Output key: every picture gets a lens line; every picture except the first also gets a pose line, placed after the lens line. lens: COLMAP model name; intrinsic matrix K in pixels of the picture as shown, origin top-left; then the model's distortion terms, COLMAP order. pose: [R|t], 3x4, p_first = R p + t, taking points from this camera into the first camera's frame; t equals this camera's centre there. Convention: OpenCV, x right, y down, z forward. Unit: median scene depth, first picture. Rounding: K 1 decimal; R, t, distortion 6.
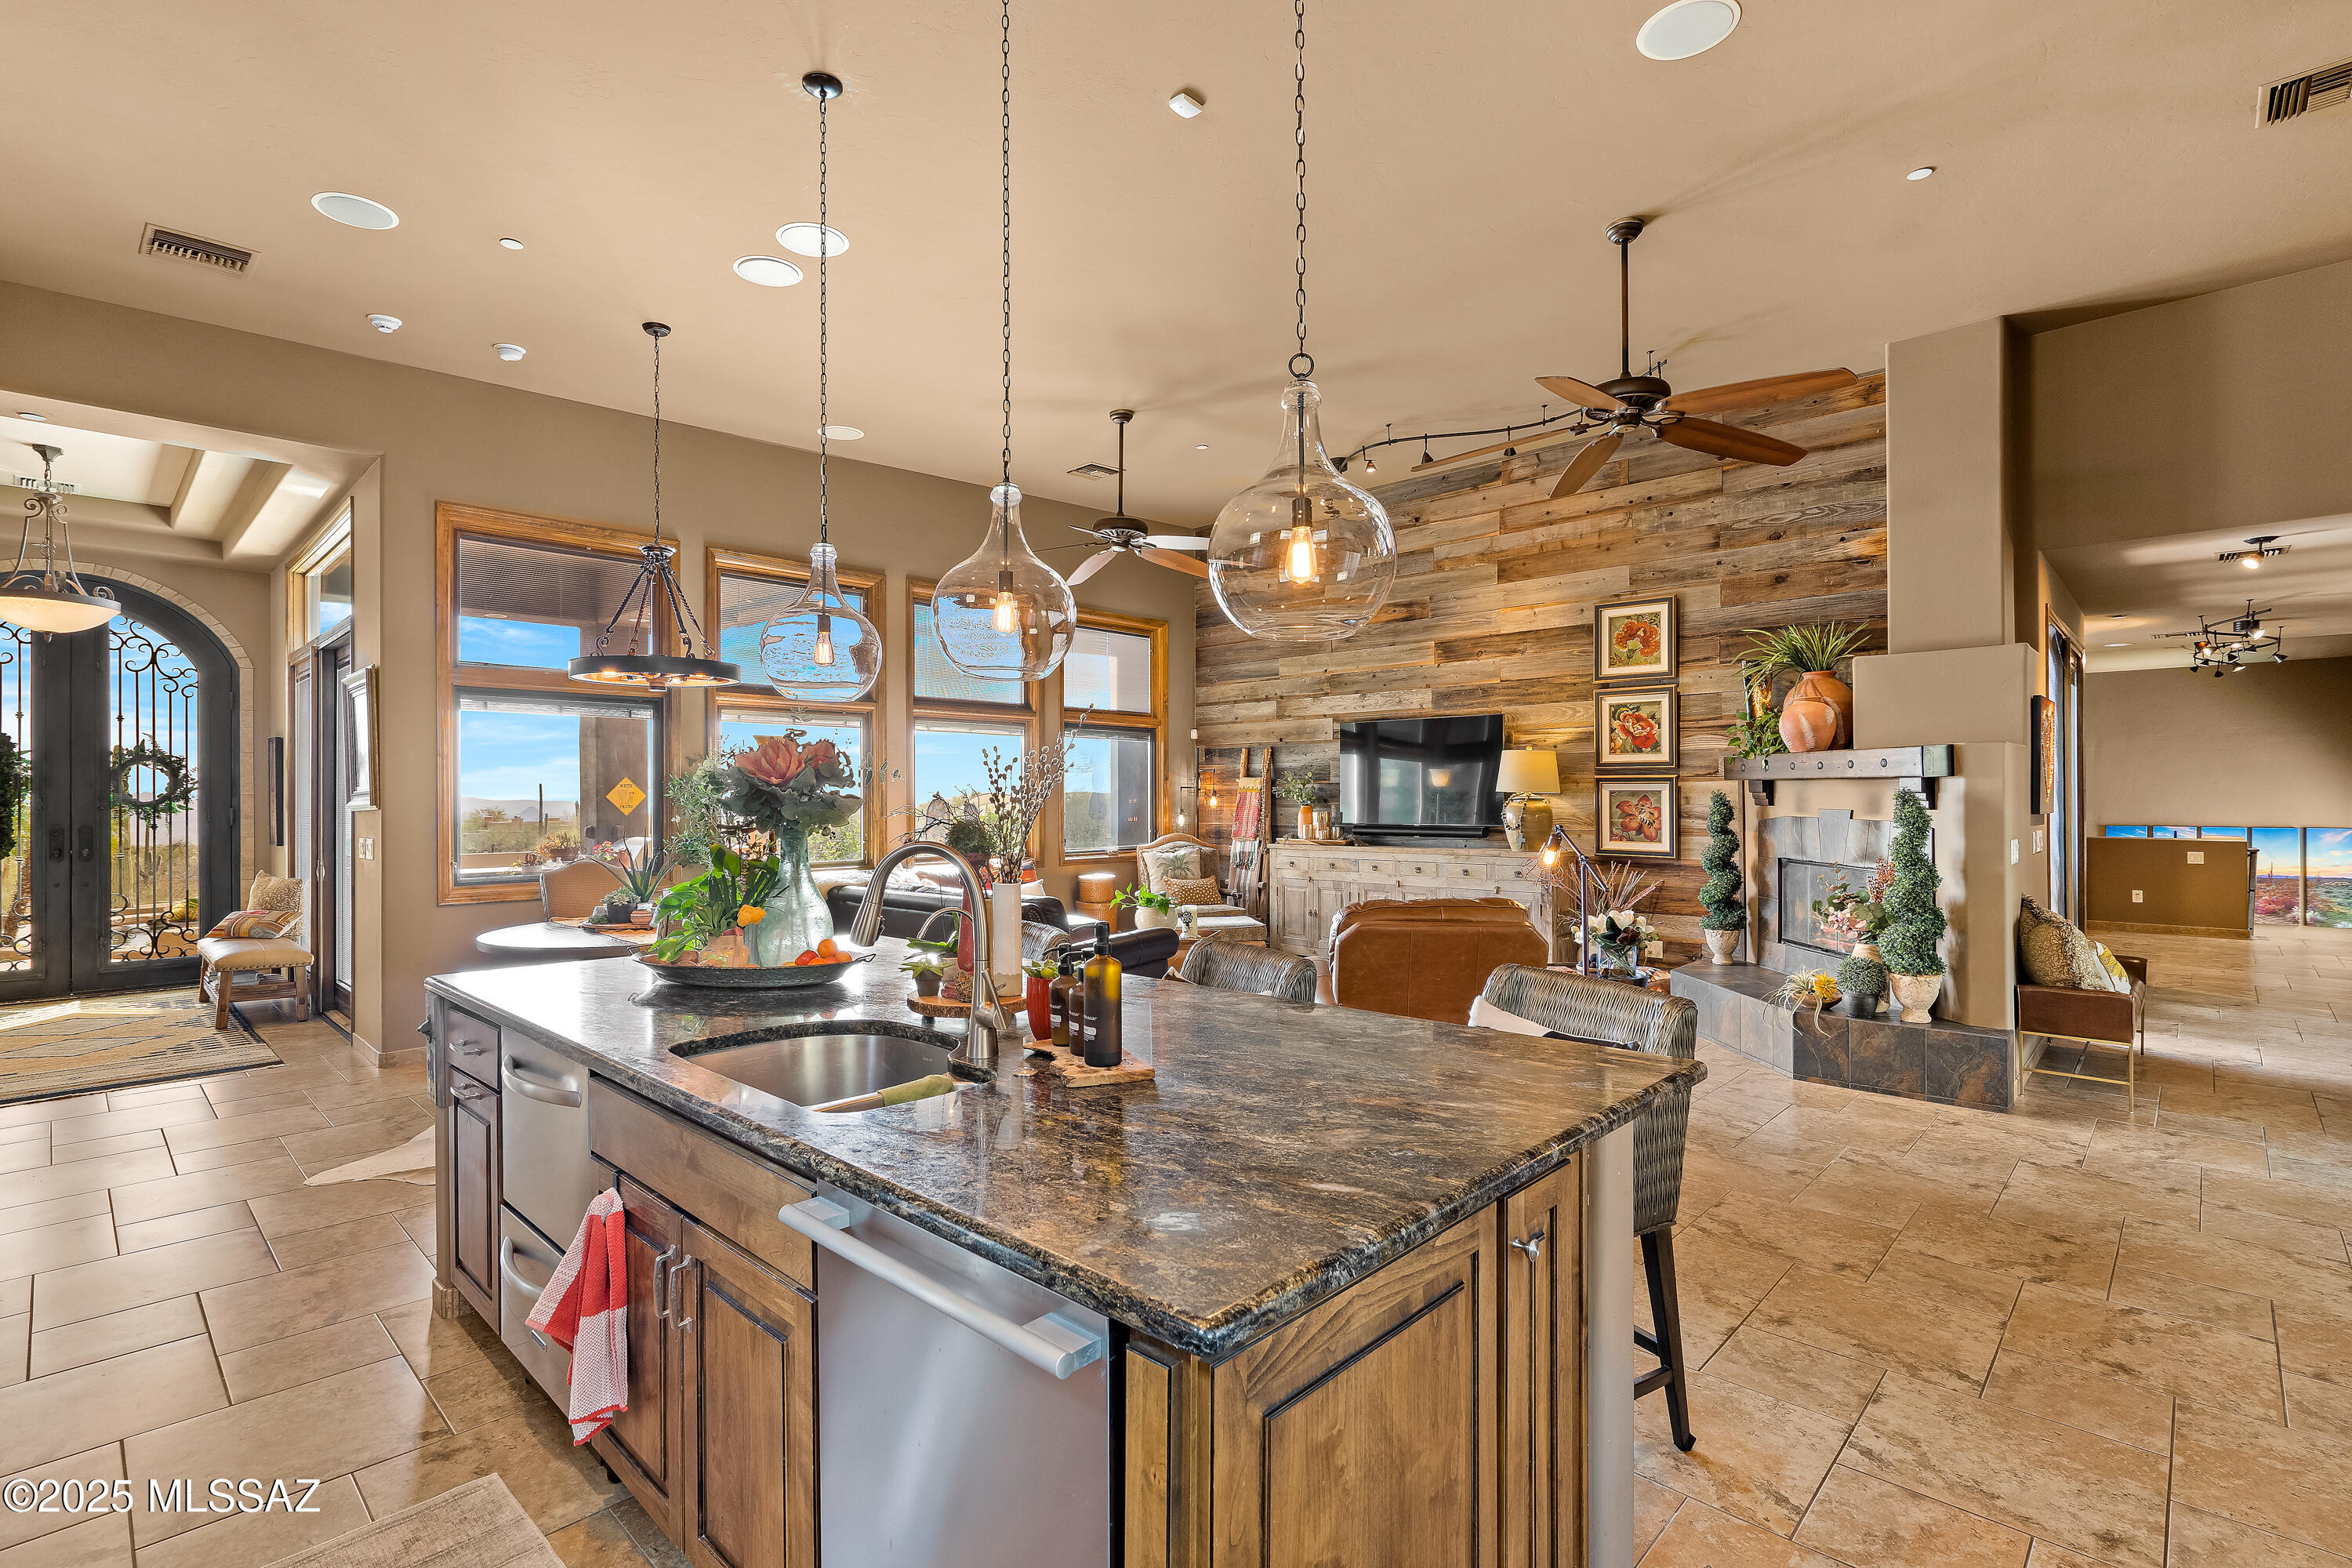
lens RADIAL K [[1085.1, 0, 1176.0], [0, 1085.1, 784.0], [0, 0, 1]] dist [-0.000412, 0.000905]
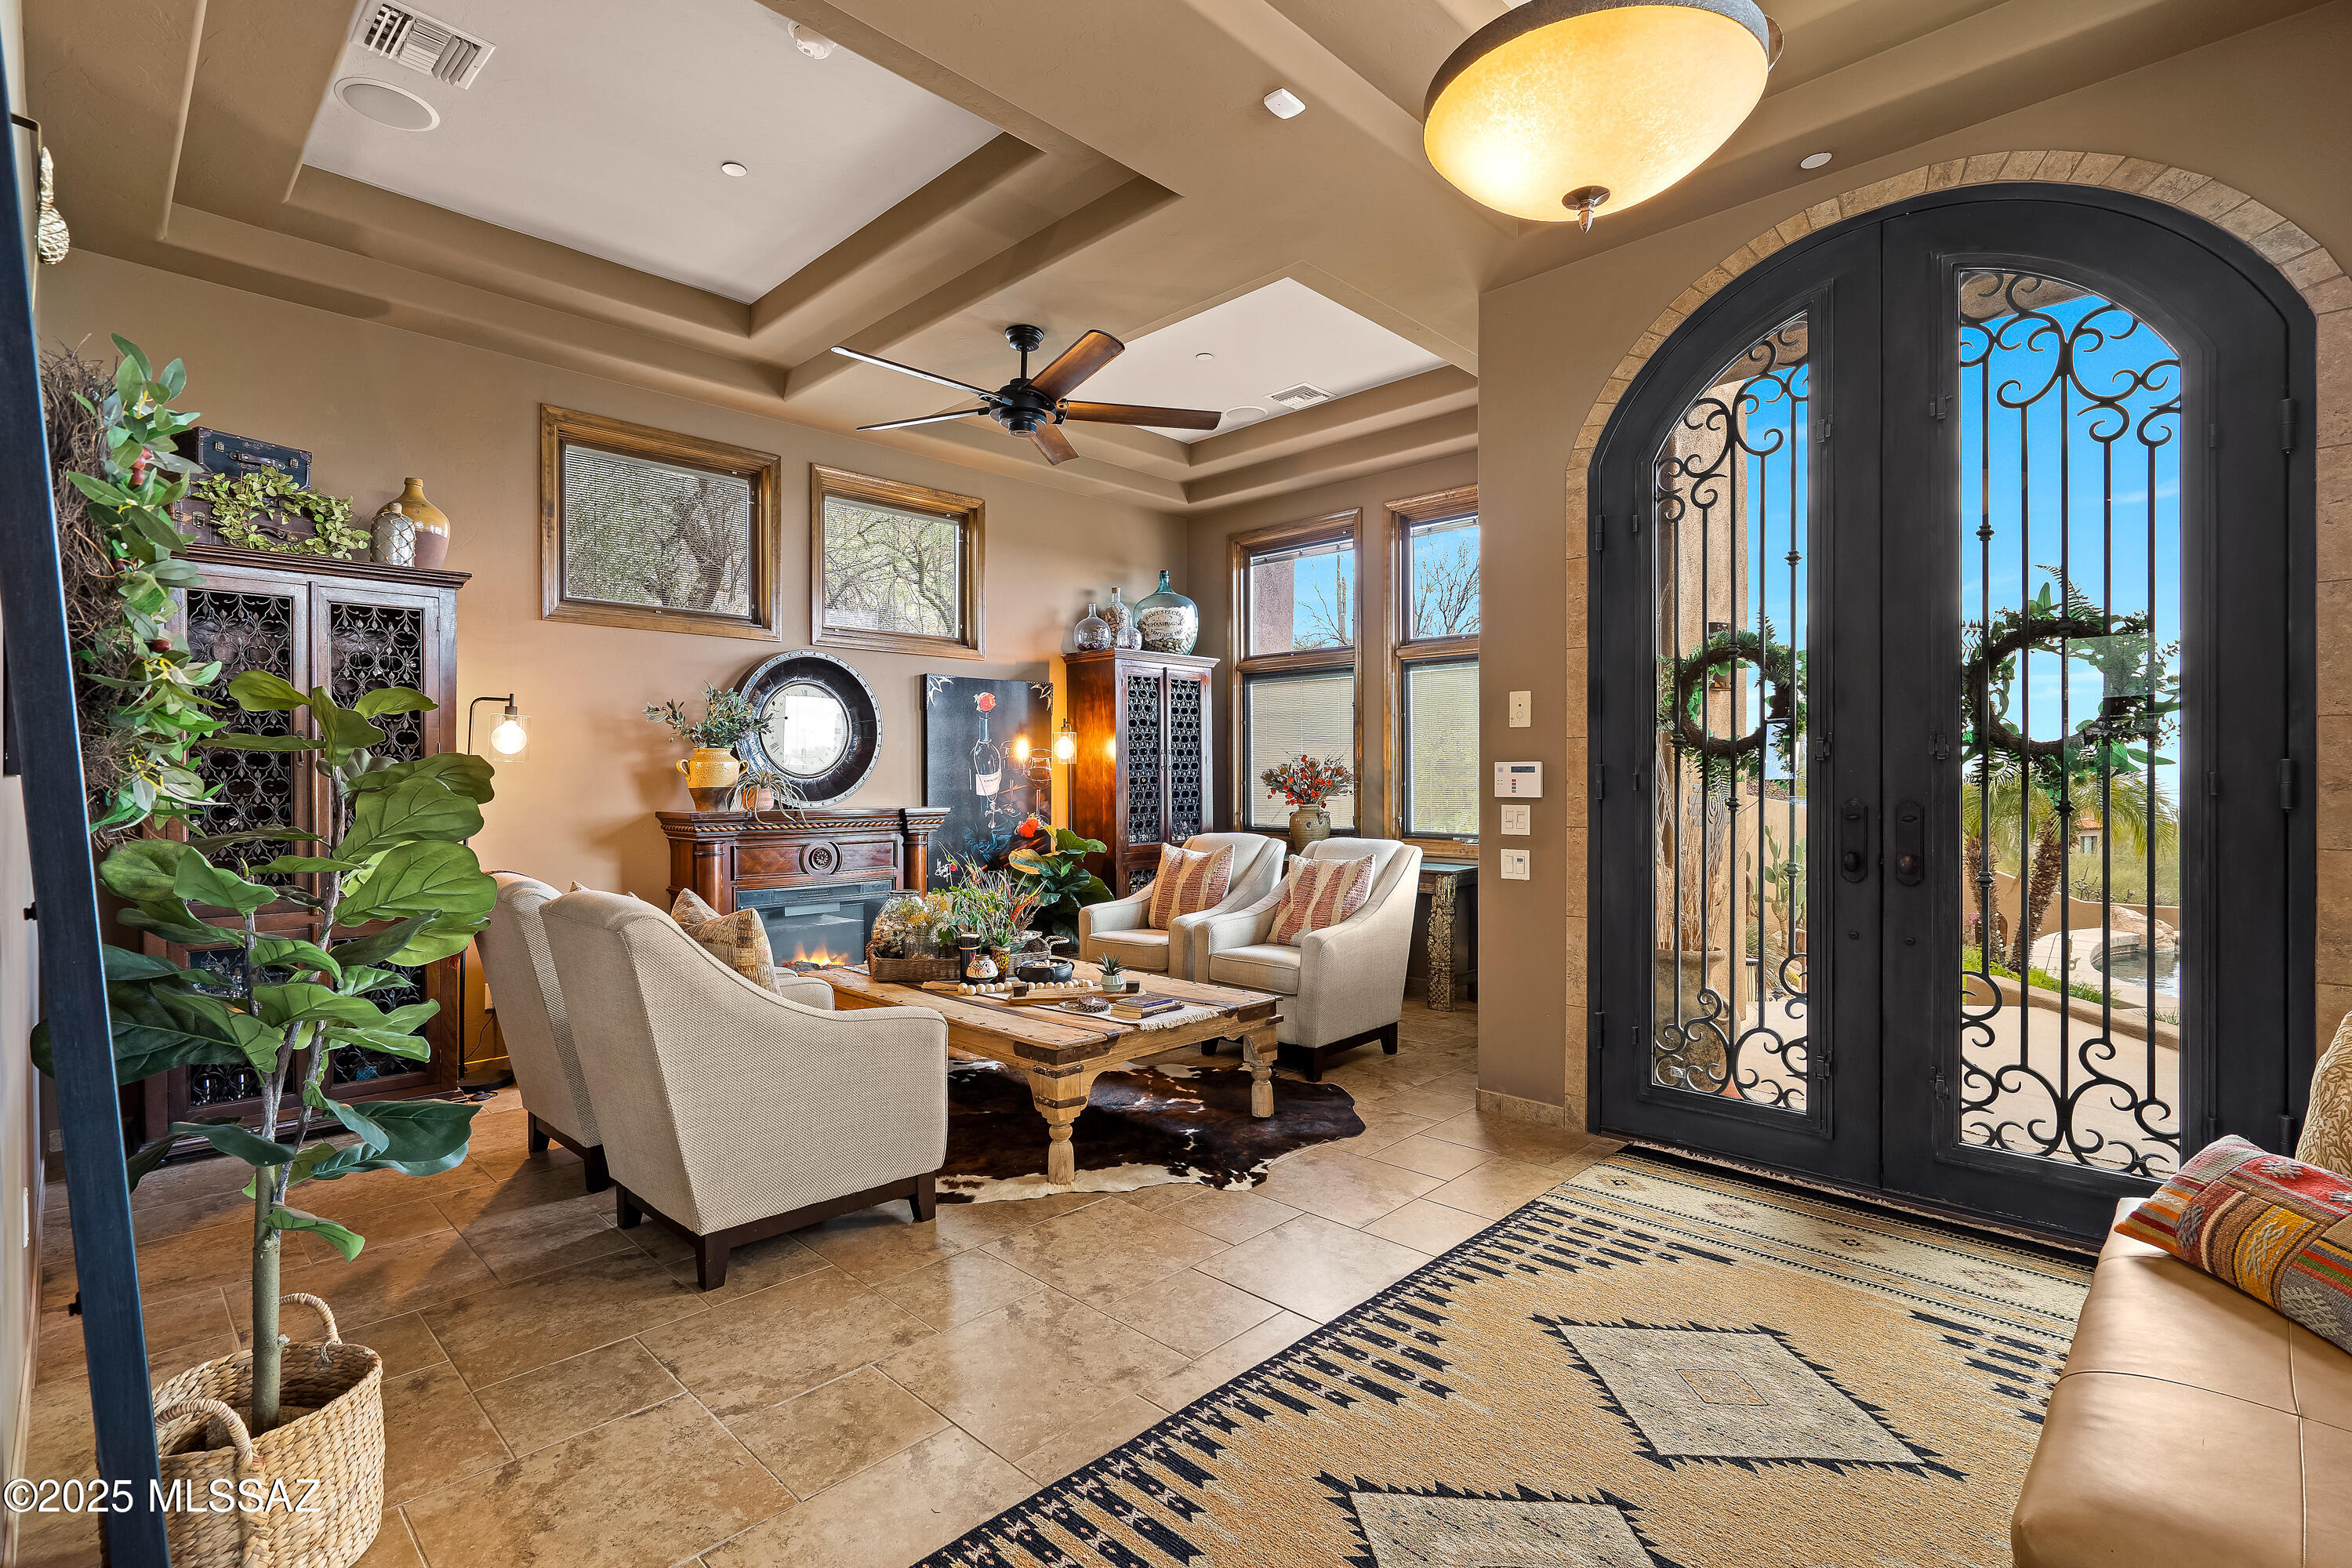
lens RADIAL K [[1085.1, 0, 1176.0], [0, 1085.1, 784.0], [0, 0, 1]] dist [-0.000412, 0.000905]
pose [[-0.013306, 0.012509, -0.999833, -0.548041], [0.007535, 0.999895, 0.012409, 0.023358], [0.999883, -0.007368, -0.013399, 0.681213]]
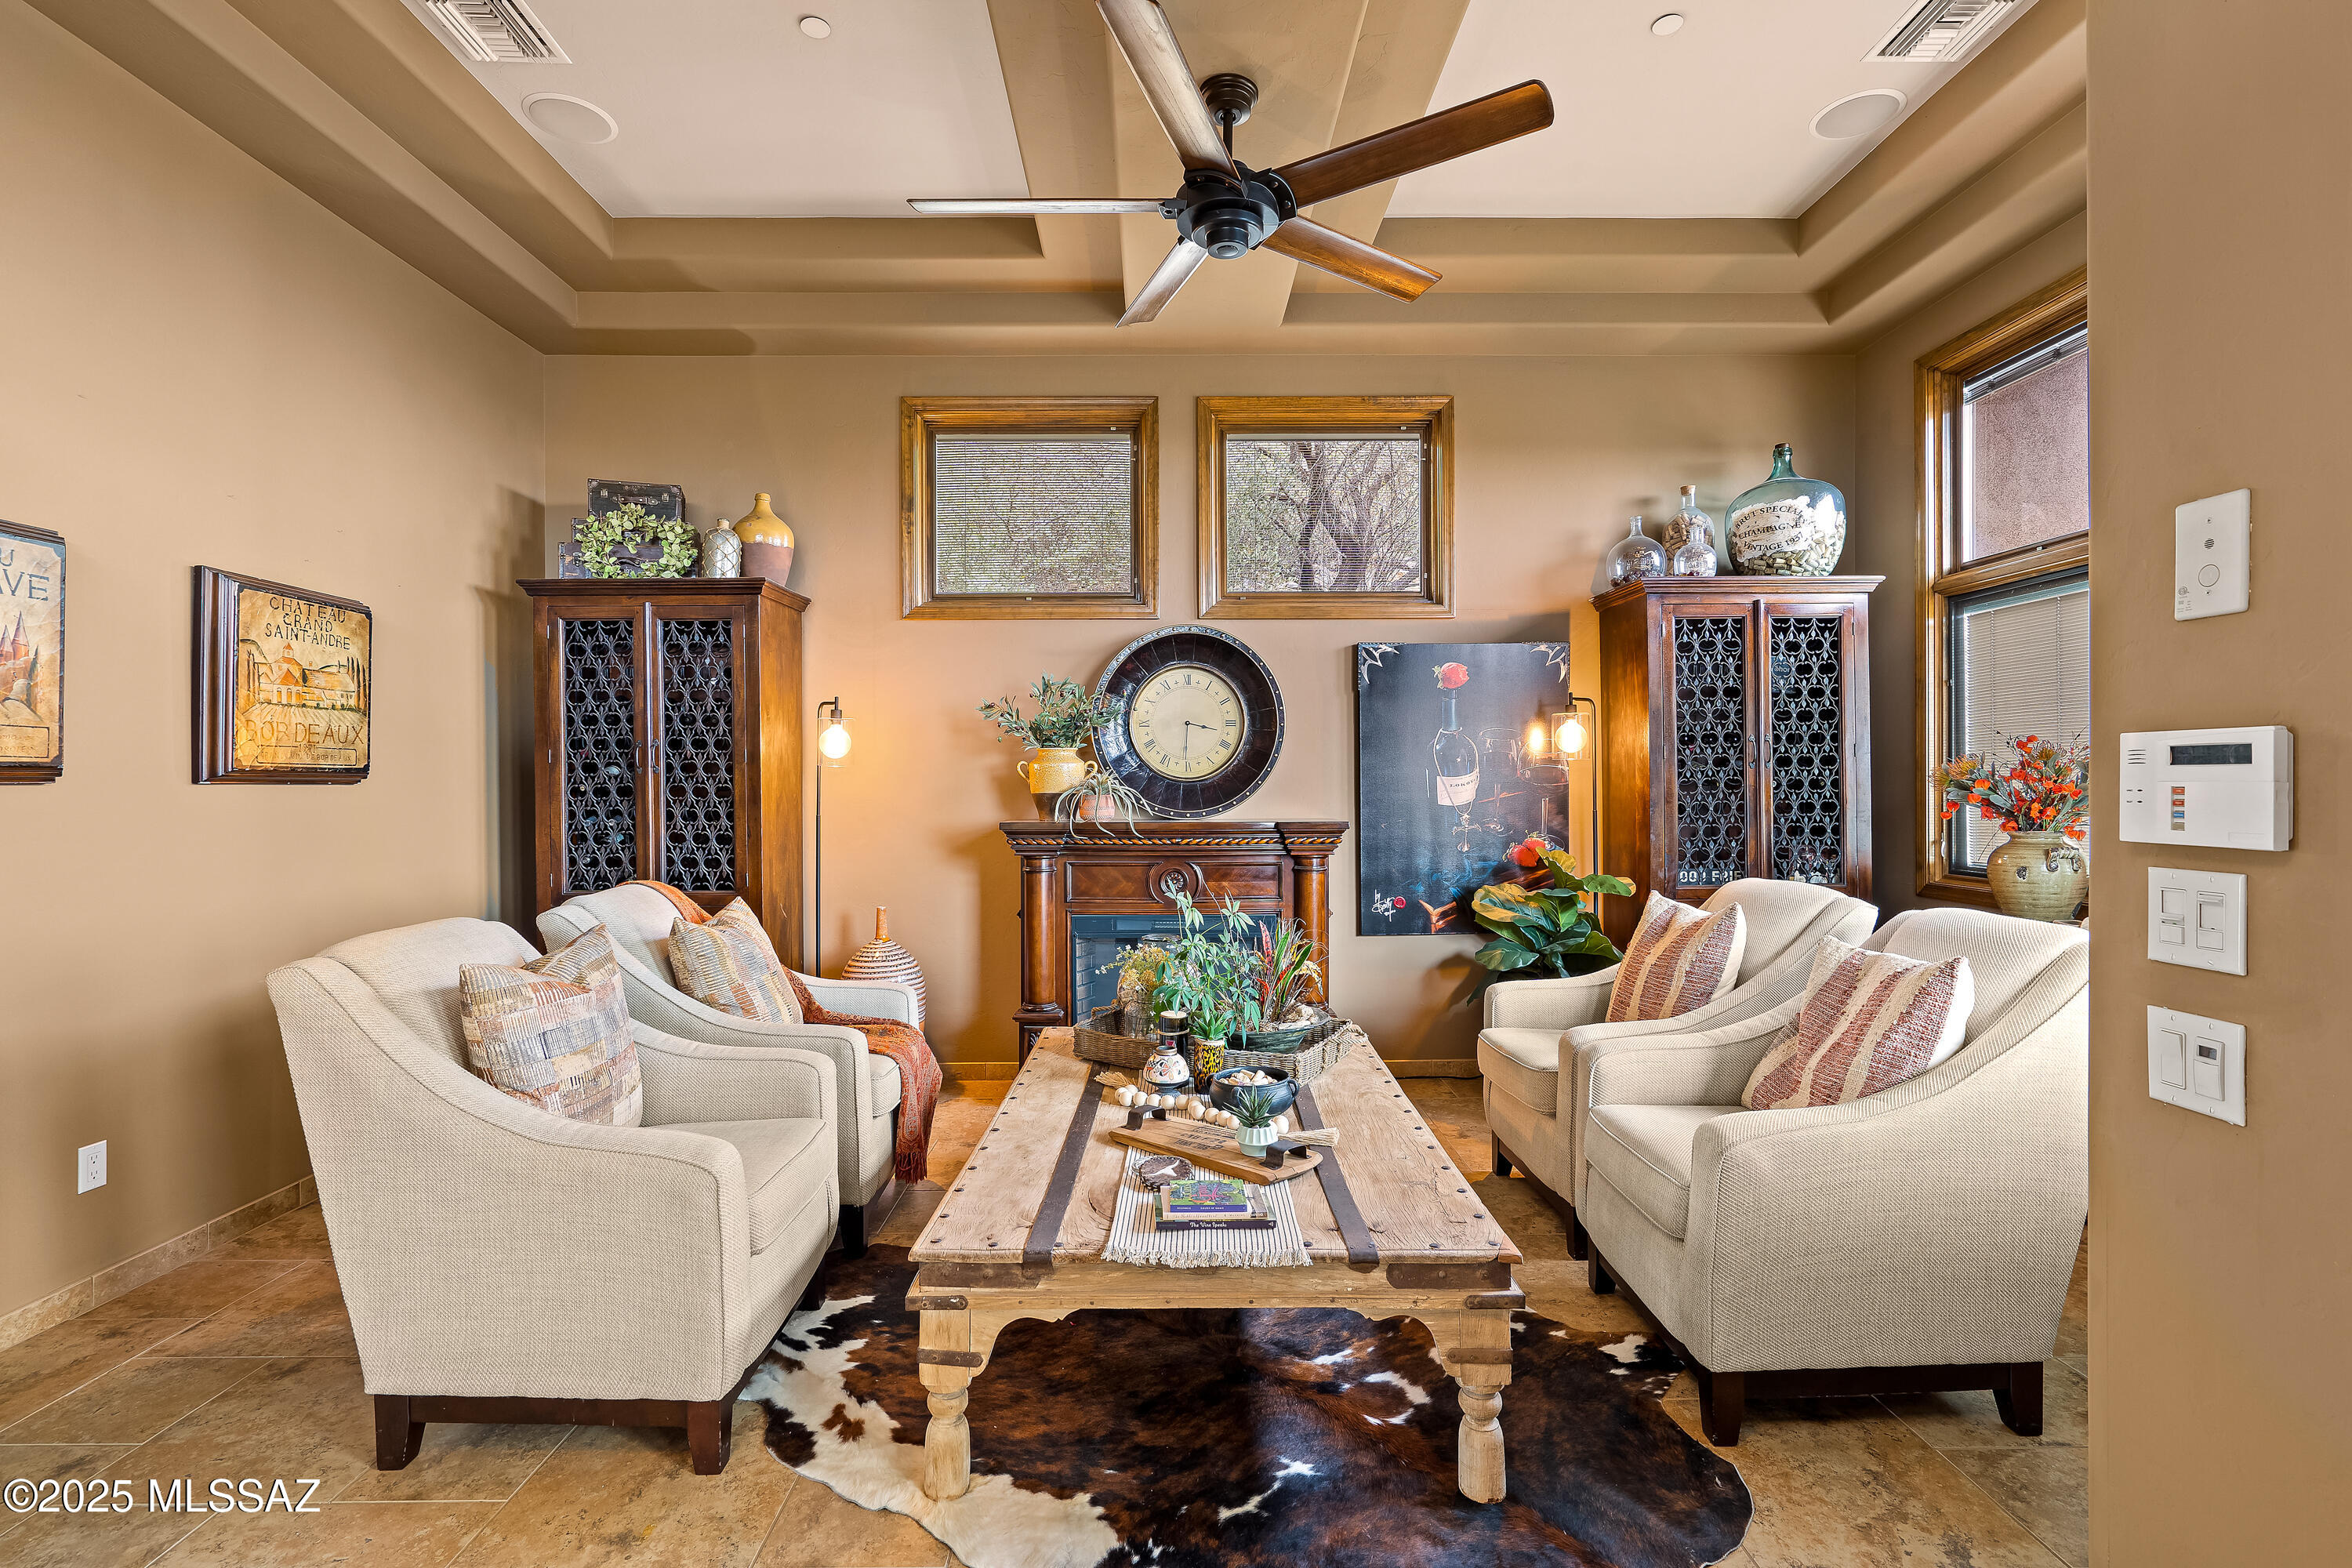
lens RADIAL K [[1085.1, 0, 1176.0], [0, 1085.1, 784.0], [0, 0, 1]] dist [-0.000412, 0.000905]
pose [[-0.716054, 0.010394, -0.697968, -0.836923], [0.012119, 0.999924, 0.002458, 0.025998], [0.697940, -0.006699, -0.716125, 0.839533]]
